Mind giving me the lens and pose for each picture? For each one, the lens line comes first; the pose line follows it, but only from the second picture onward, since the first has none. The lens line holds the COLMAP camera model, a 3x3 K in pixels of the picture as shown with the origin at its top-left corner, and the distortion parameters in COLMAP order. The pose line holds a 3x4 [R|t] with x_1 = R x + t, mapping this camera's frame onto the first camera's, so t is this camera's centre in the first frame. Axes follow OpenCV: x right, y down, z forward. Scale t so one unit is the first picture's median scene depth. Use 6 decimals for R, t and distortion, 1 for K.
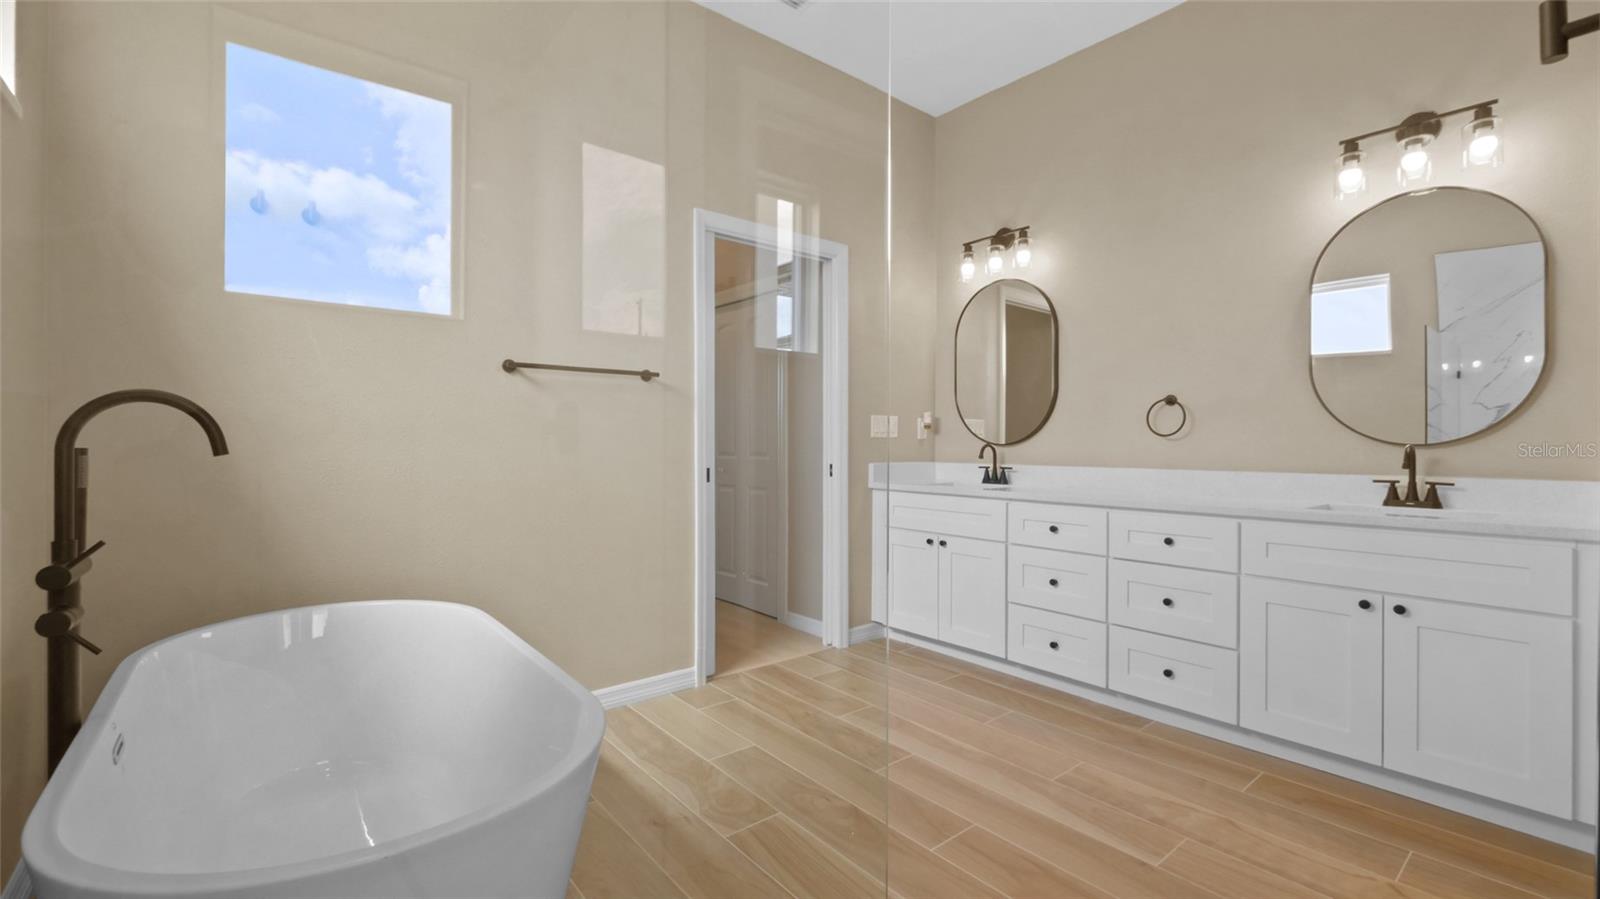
lens RADIAL K [[675.2, 0, 795.8], [0, 675.2, 431.4], [0, 0, 1]] dist [-0.006830, -0.000045]
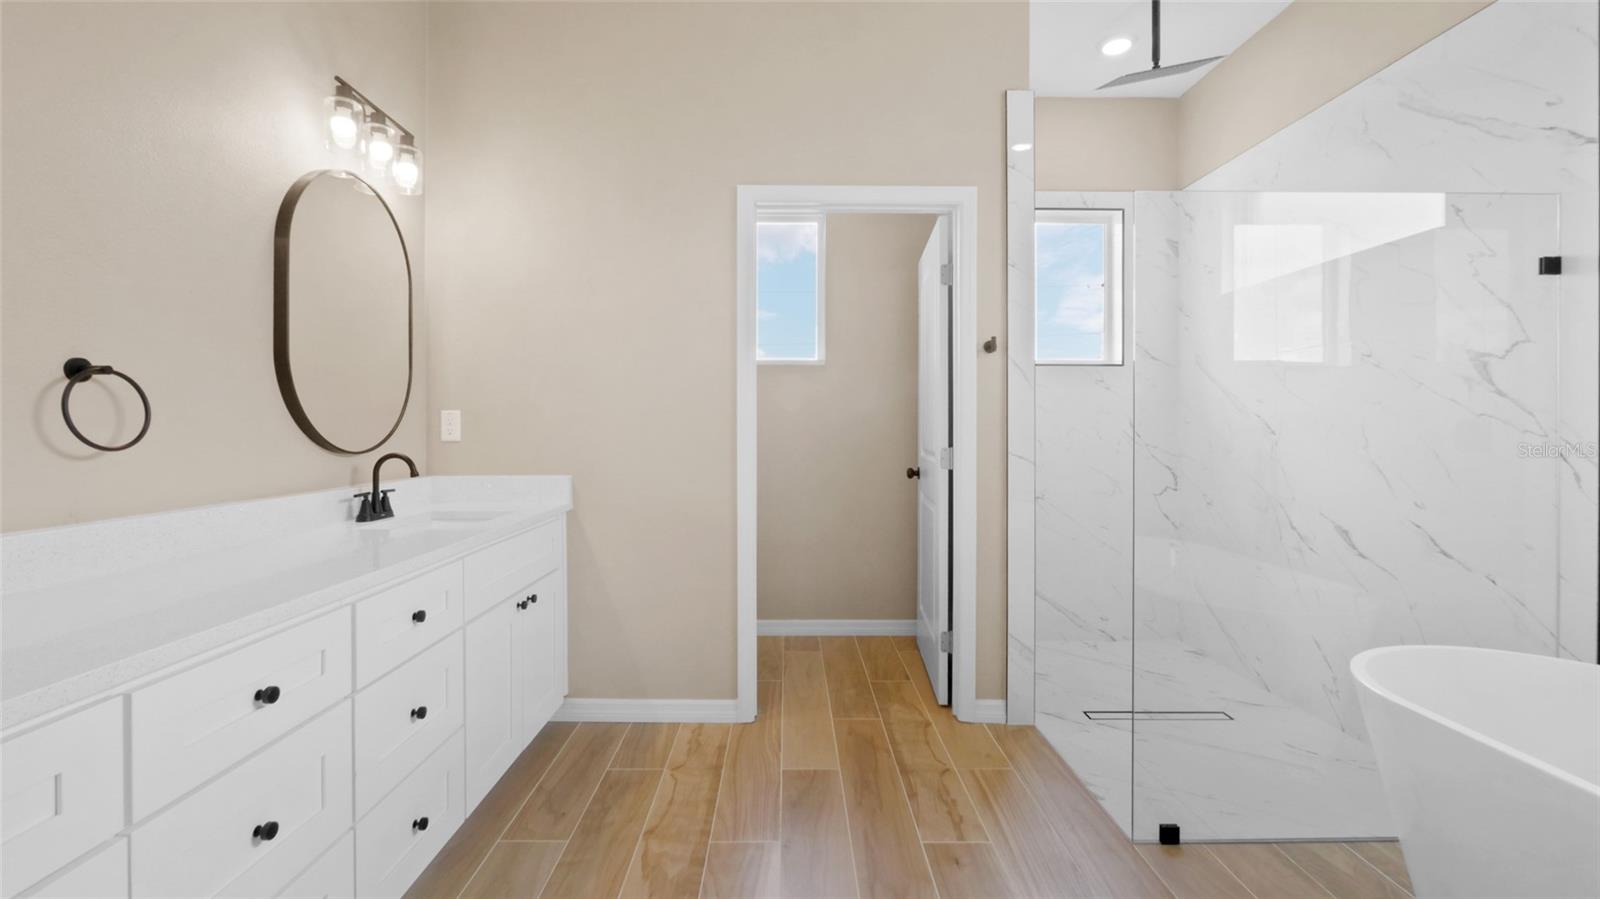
lens RADIAL K [[675.2, 0, 795.8], [0, 675.2, 431.4], [0, 0, 1]] dist [-0.006830, -0.000045]
pose [[-0.779760, -0.004301, 0.626064, -0.145542], [-0.008173, 0.999961, -0.003310, -0.013102], [-0.626026, -0.007697, -0.779764, 1.623792]]
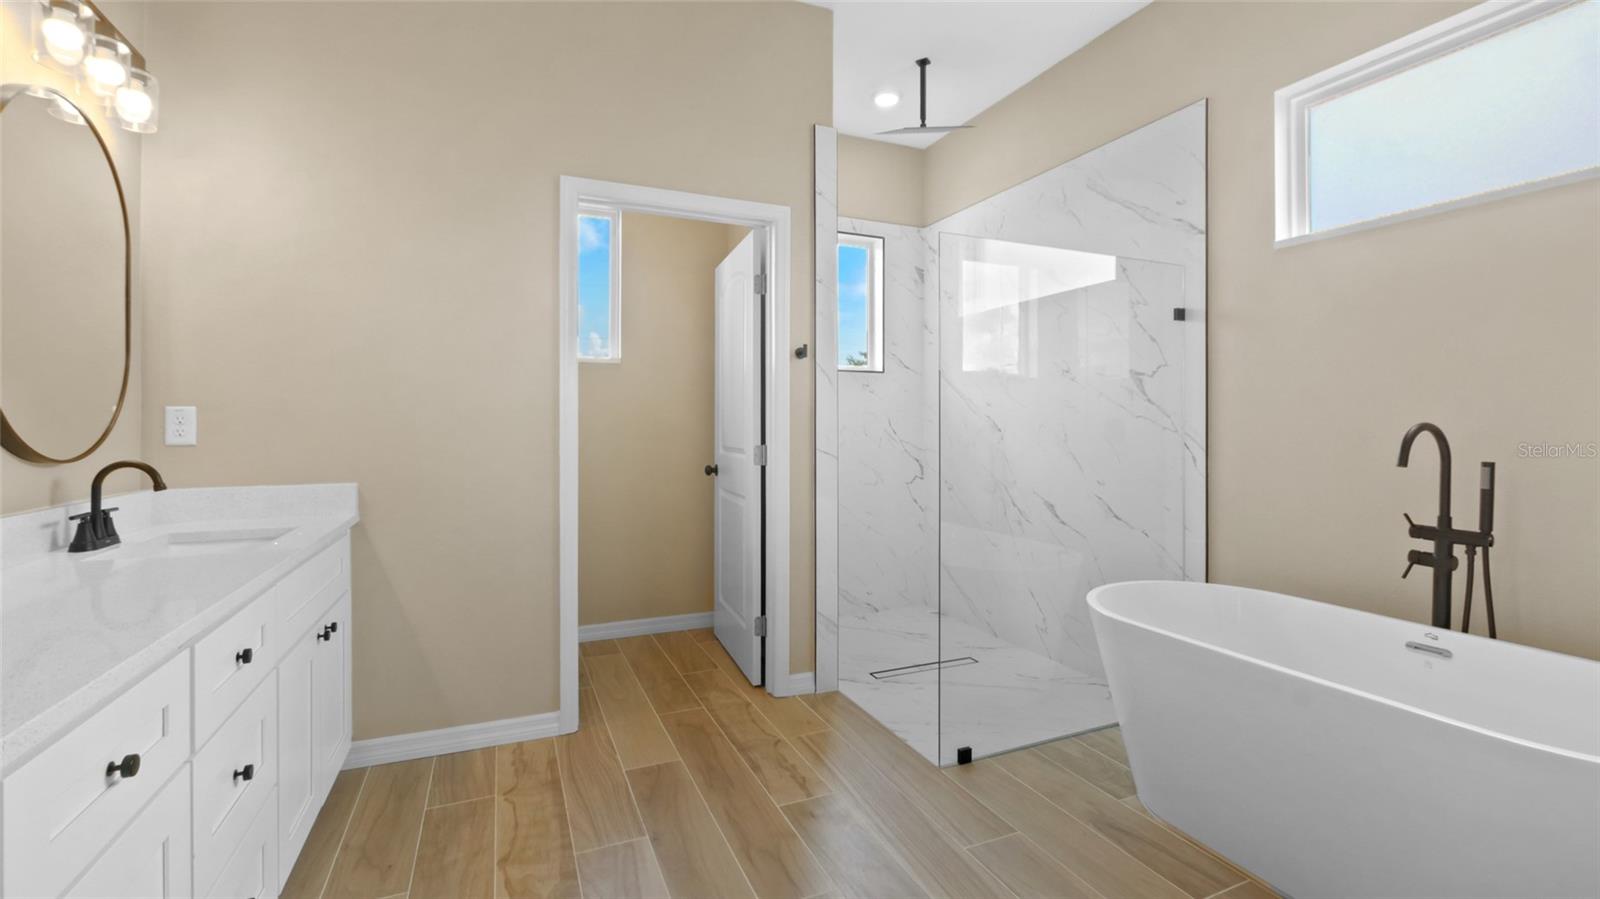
lens RADIAL K [[677.0, 0, 796.5], [0, 677.0, 427.3], [0, 0, 1]] dist [-0.009893, 0.000037]
pose [[-0.962988, 0.000825, 0.269544, 0.002053], [-0.001794, 0.999954, -0.009472, -0.012014], [-0.269539, -0.009605, -0.962941, 1.768980]]
